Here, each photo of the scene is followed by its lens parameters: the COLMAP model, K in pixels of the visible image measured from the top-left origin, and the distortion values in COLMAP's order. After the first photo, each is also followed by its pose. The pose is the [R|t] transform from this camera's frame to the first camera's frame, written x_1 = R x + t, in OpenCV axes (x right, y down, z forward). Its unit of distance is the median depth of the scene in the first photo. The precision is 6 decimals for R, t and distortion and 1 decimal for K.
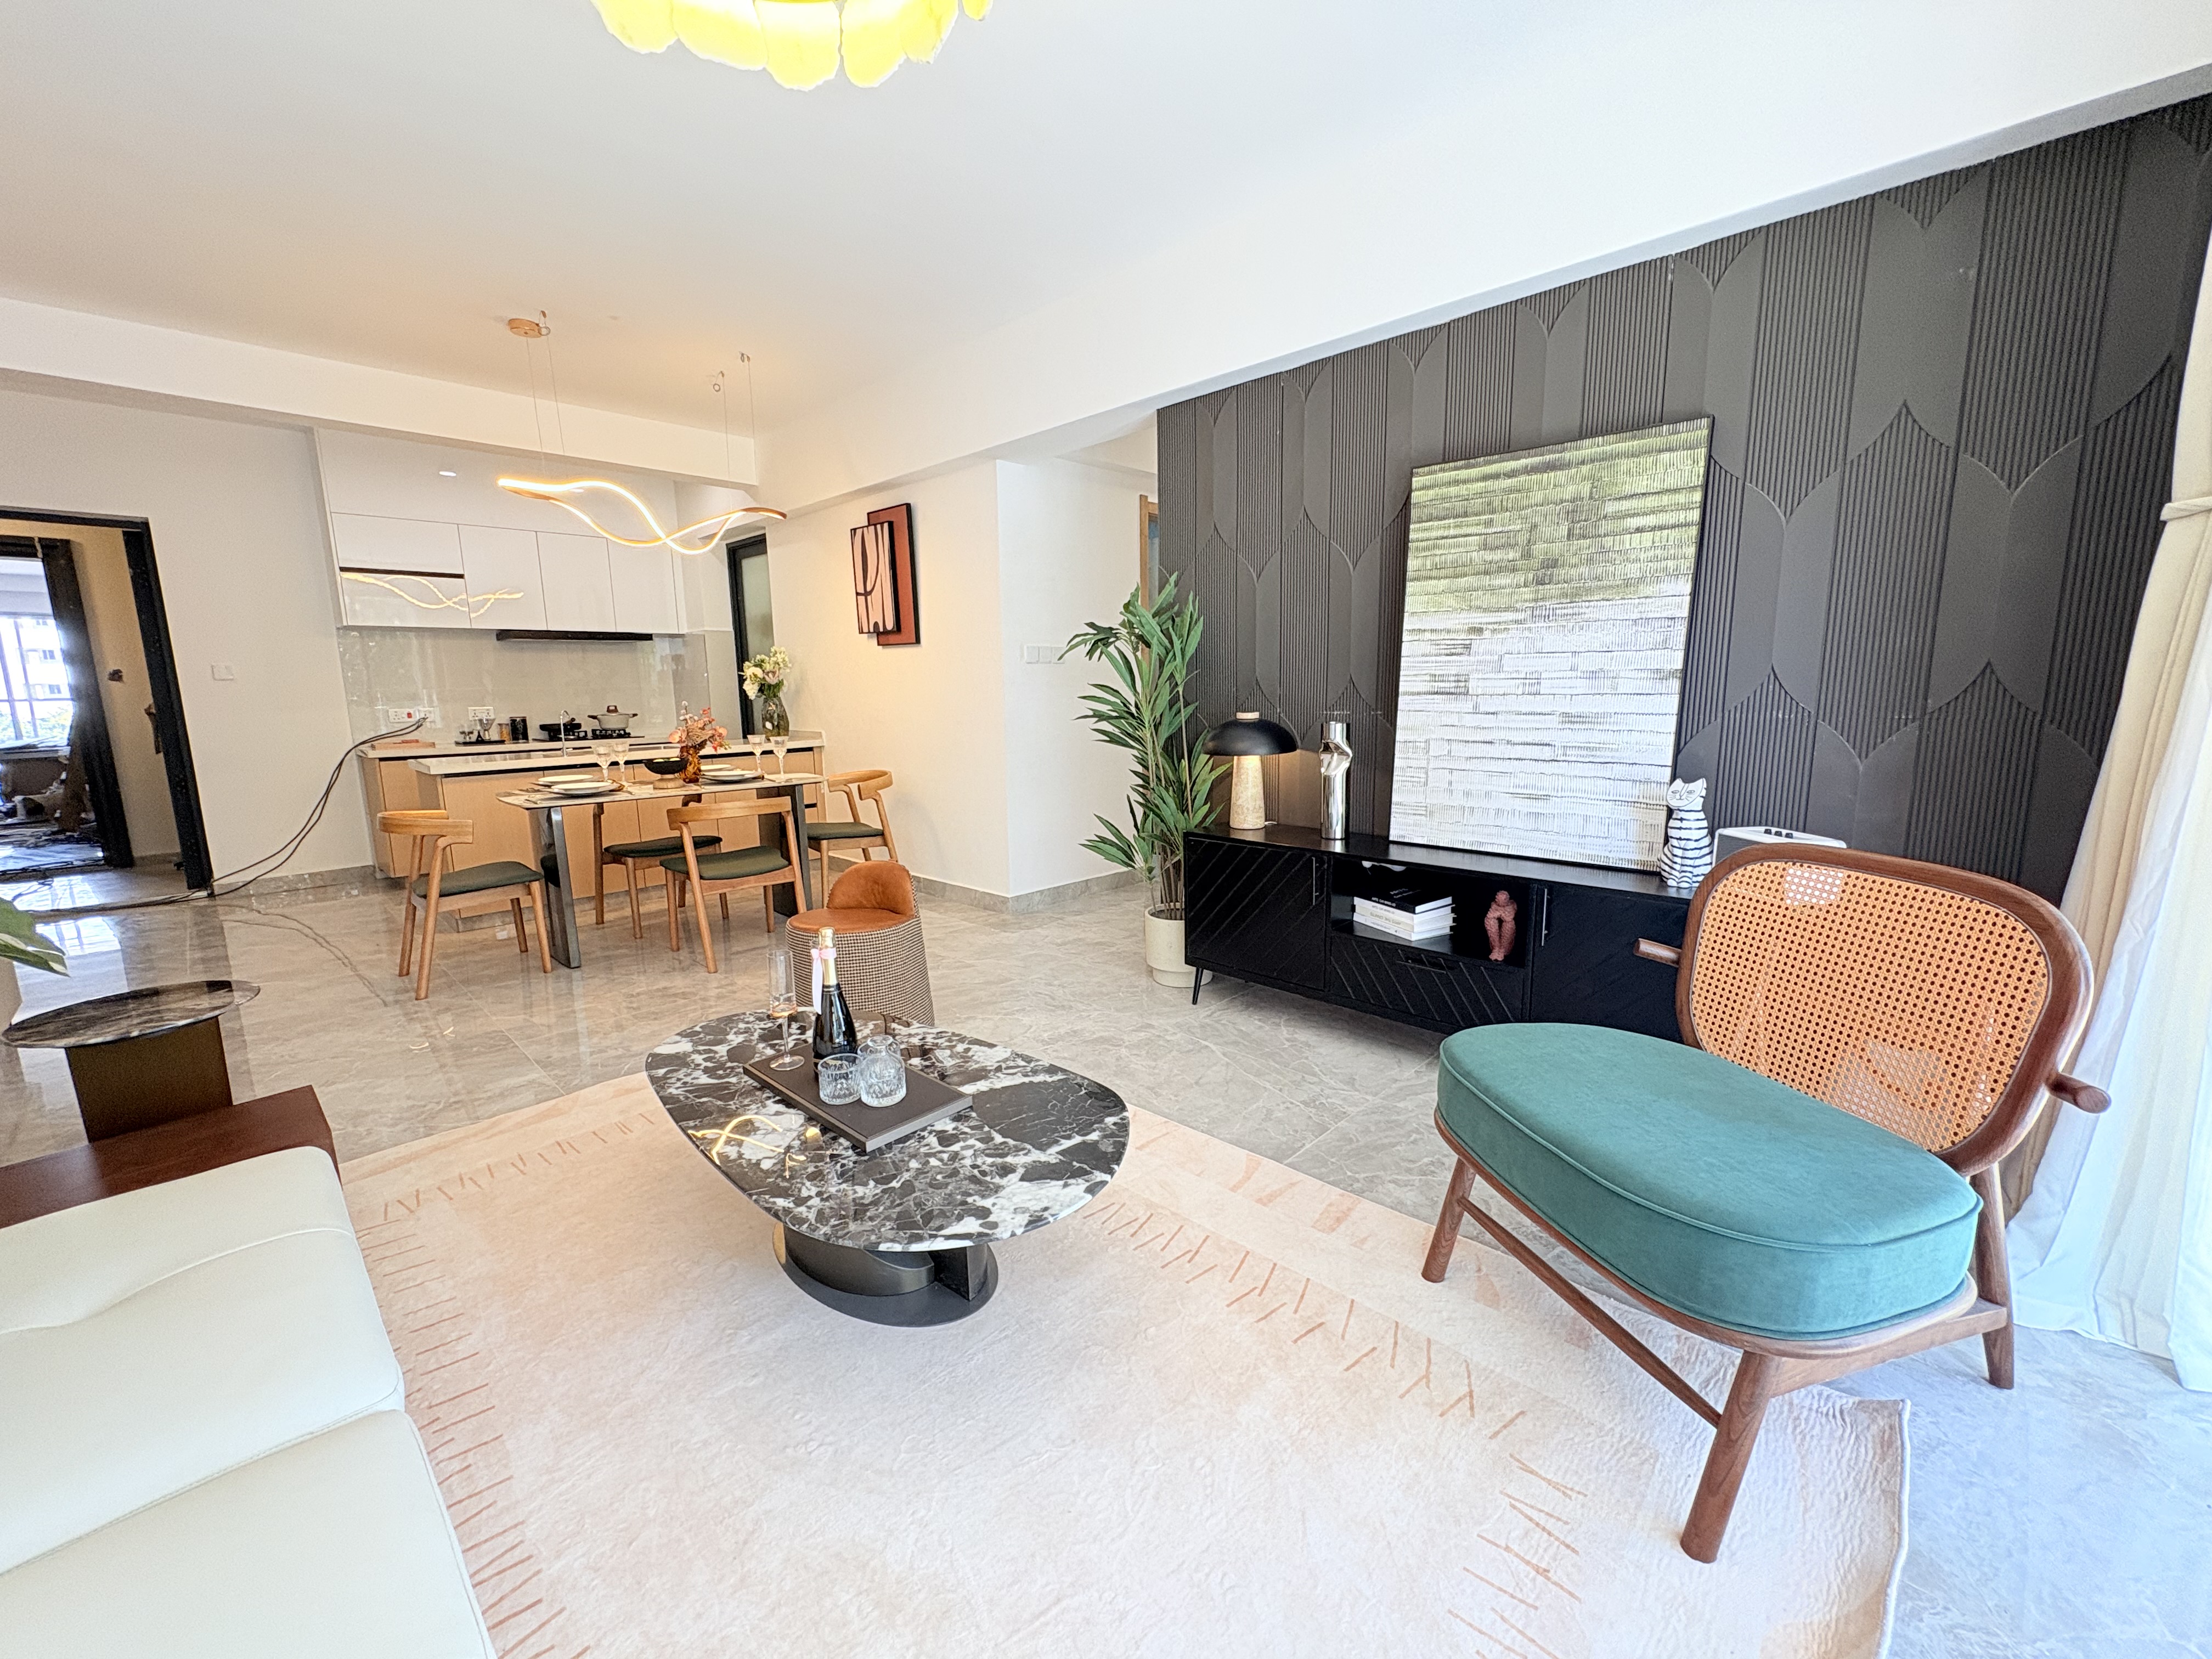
lens RADIAL K [[884.2, 0, 1106.3], [0, 884.2, 828.2], [0, 0, 1]] dist [-0.000305, 0.000184]
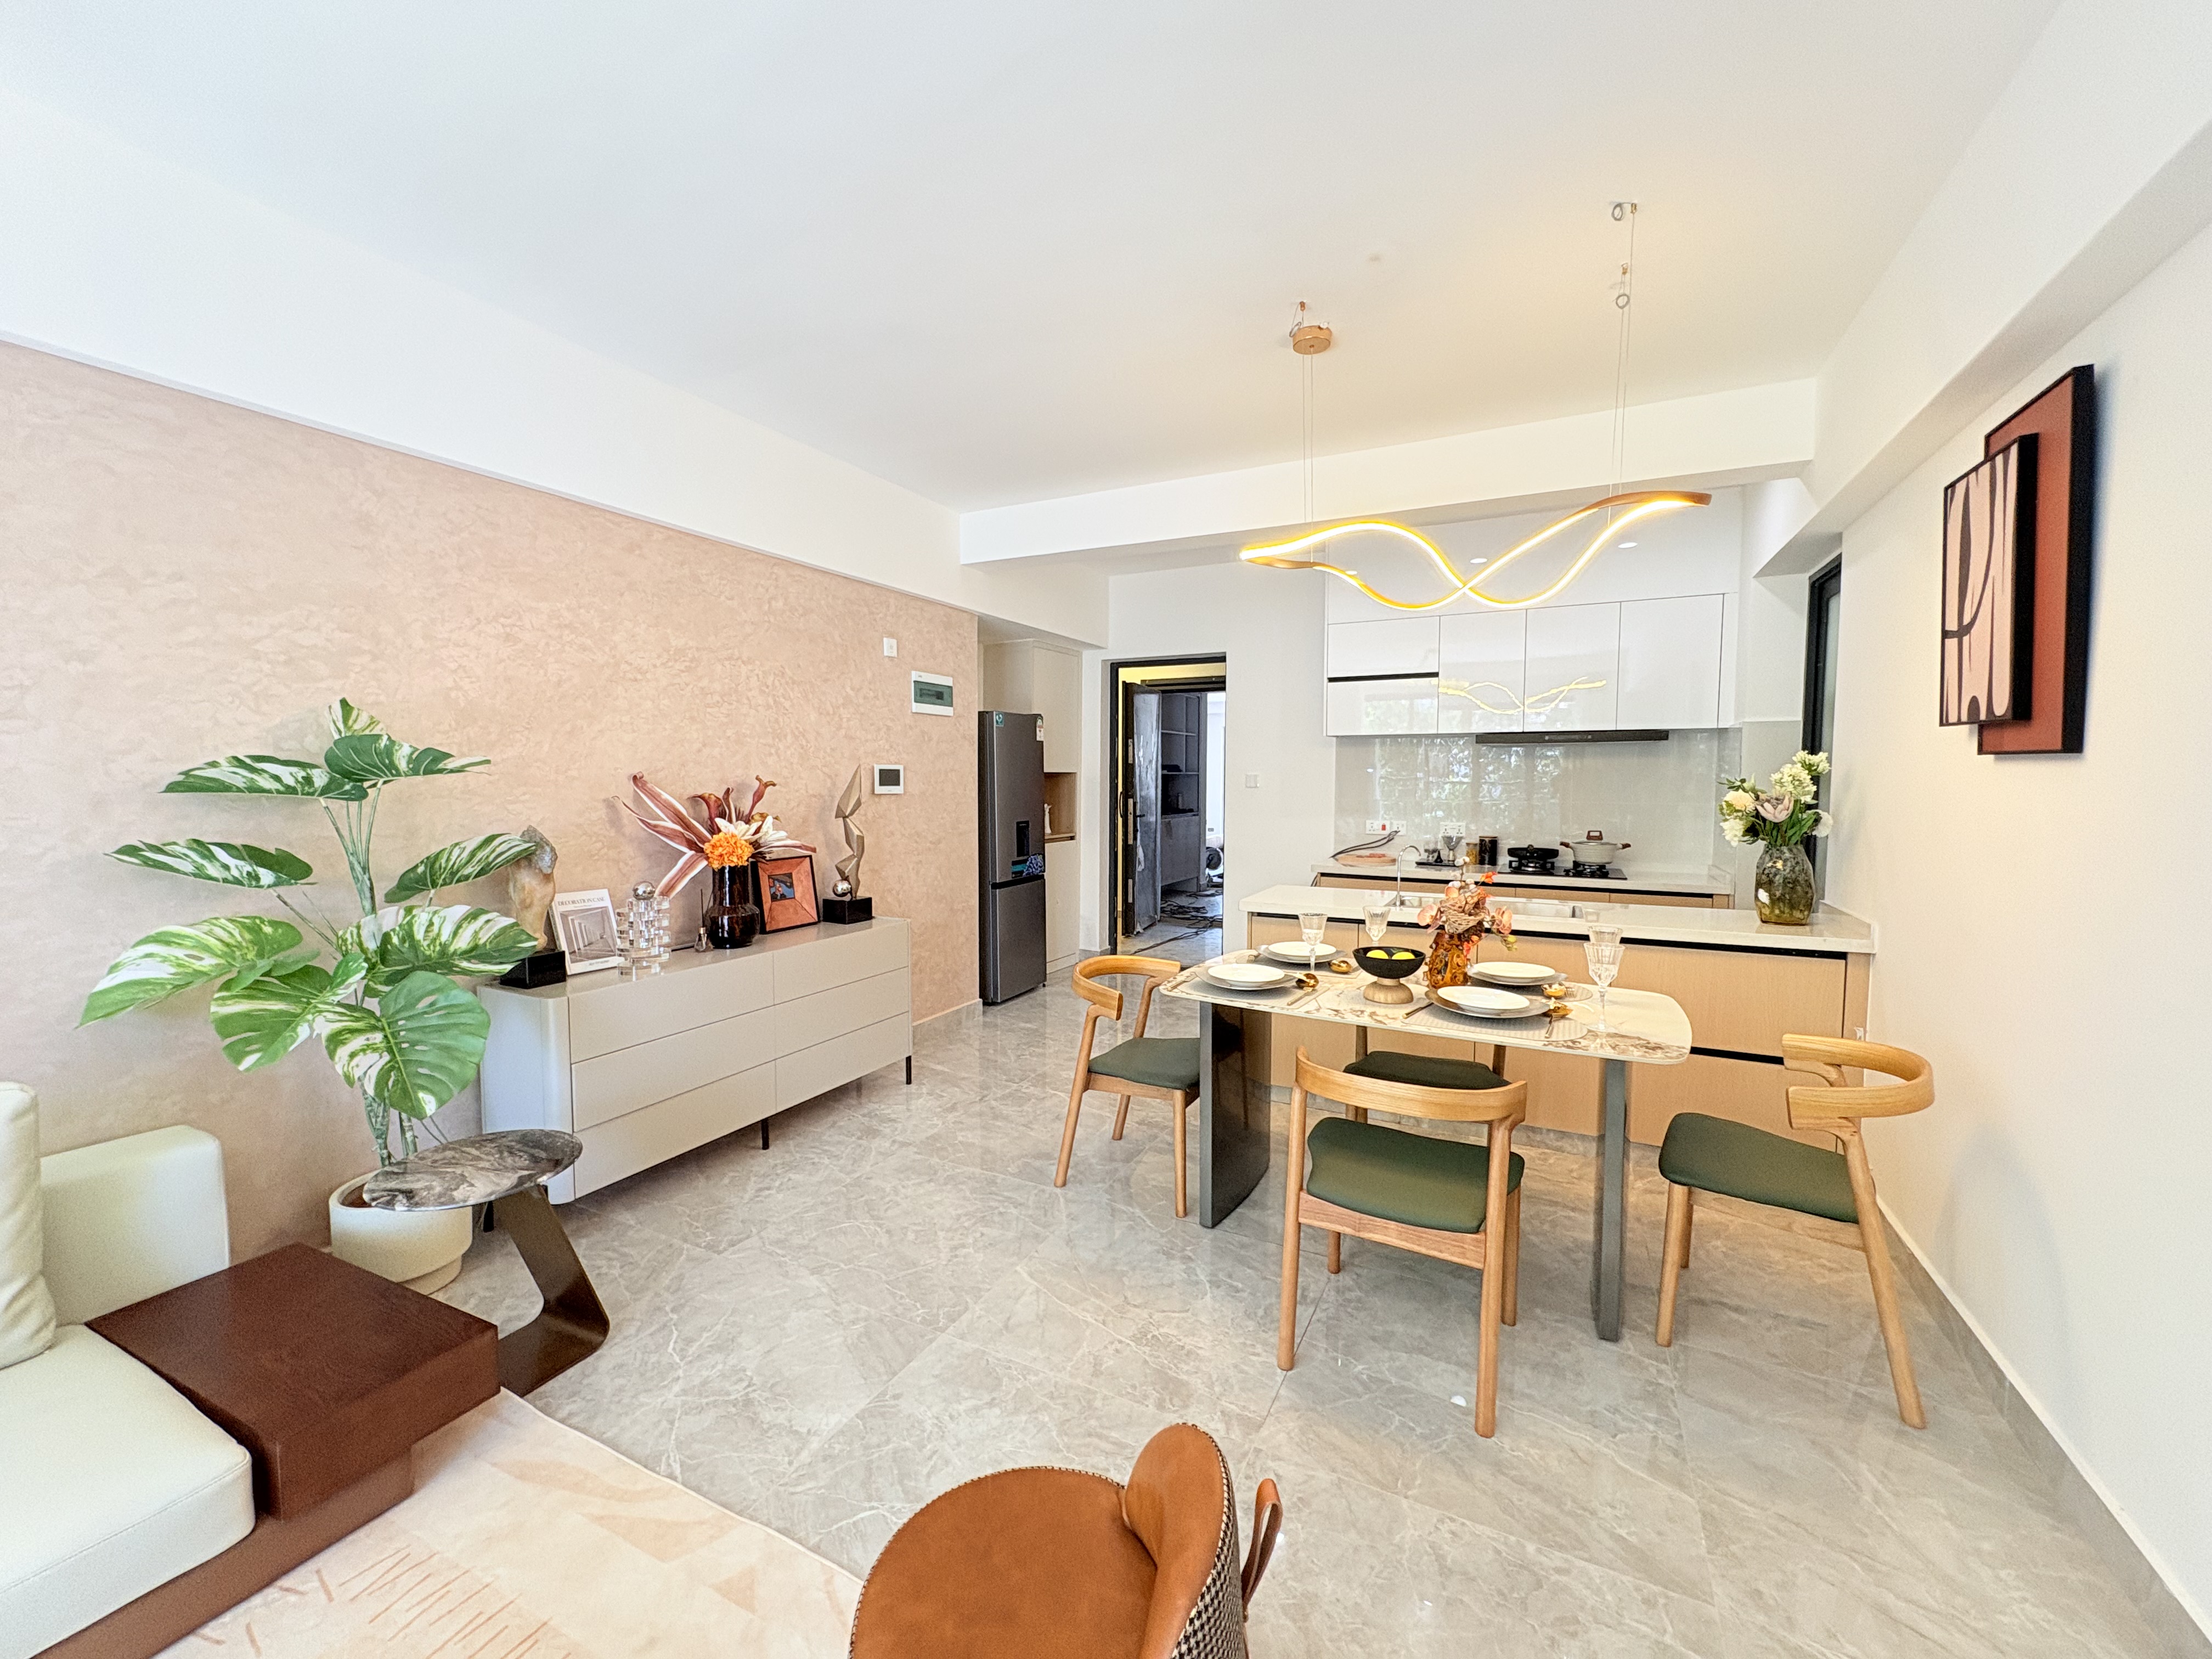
lens RADIAL K [[884.2, 0, 1106.3], [0, 884.2, 828.2], [0, 0, 1]] dist [-0.000305, 0.000184]
pose [[0.297373, 0.073855, -0.951901, 0.022760], [-0.161641, 0.986506, 0.026043, -0.230474], [0.940979, 0.146122, 0.305298, 0.978425]]
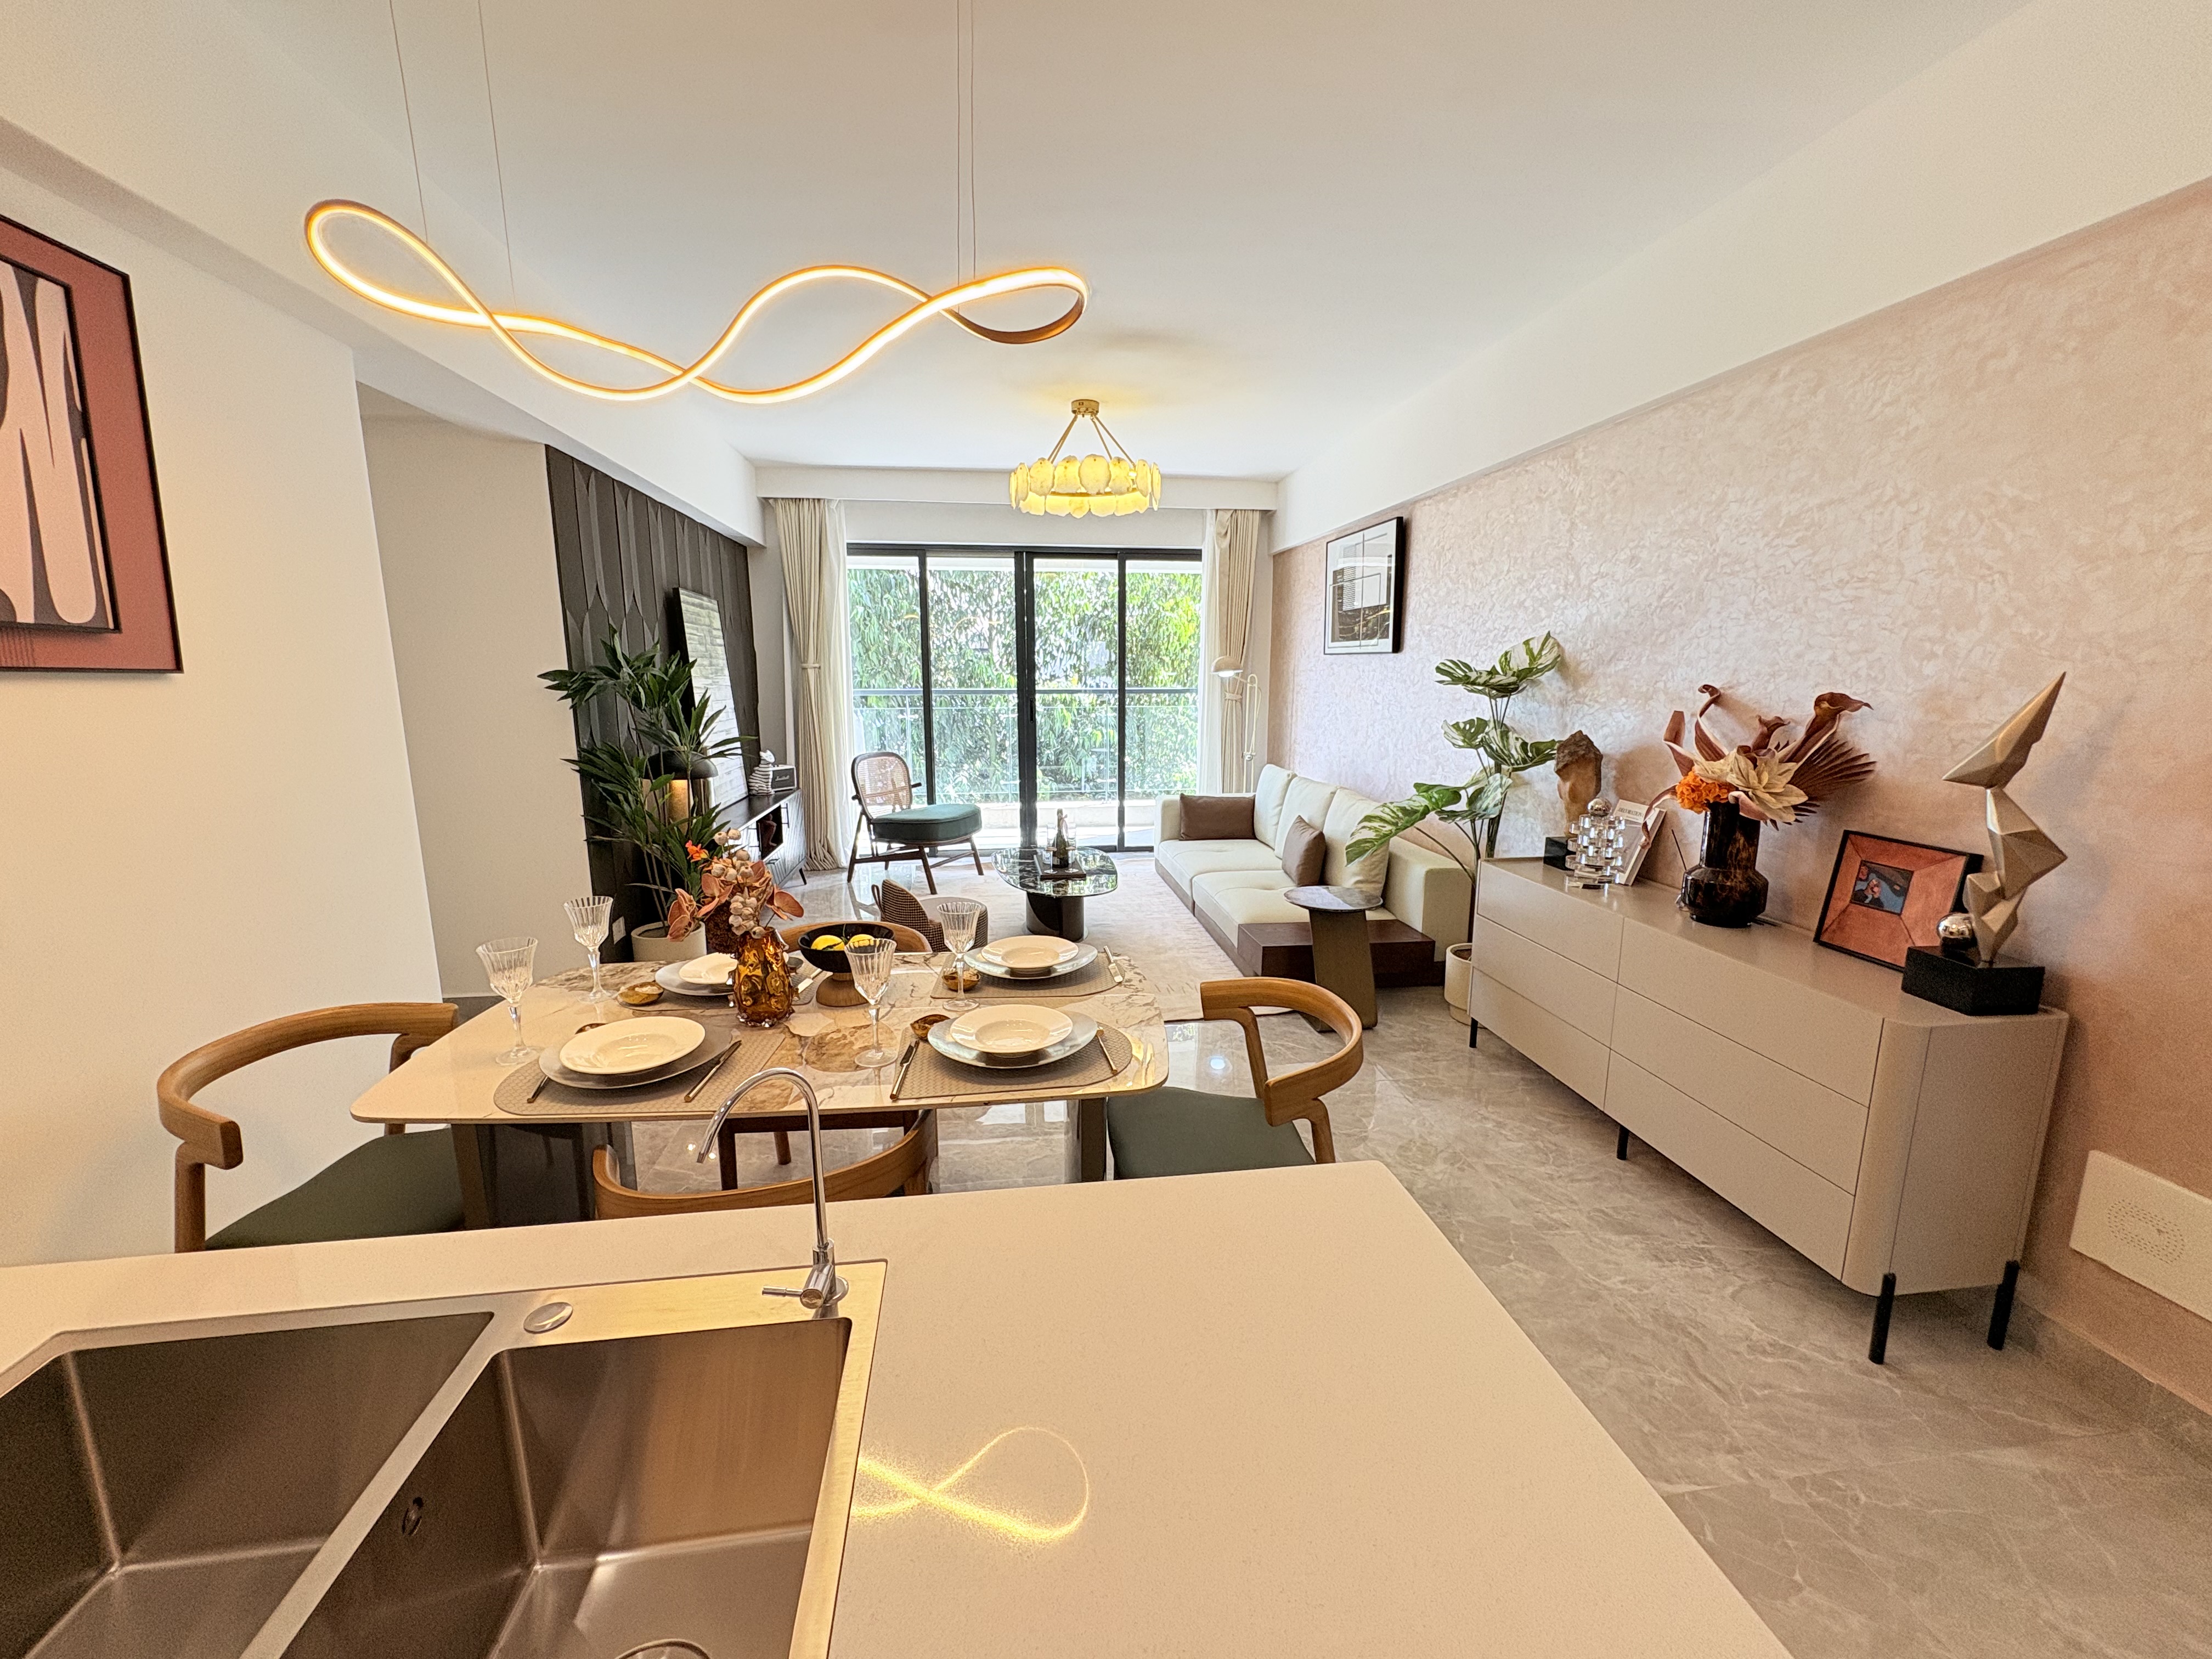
lens RADIAL K [[884.2, 0, 1106.3], [0, 884.2, 828.2], [0, 0, 1]] dist [-0.000305, 0.000184]
pose [[-0.787836, -0.093319, 0.608774, -1.377901], [0.111249, 0.950632, 0.289693, -0.386221], [-0.605754, 0.295956, -0.738561, 1.951089]]
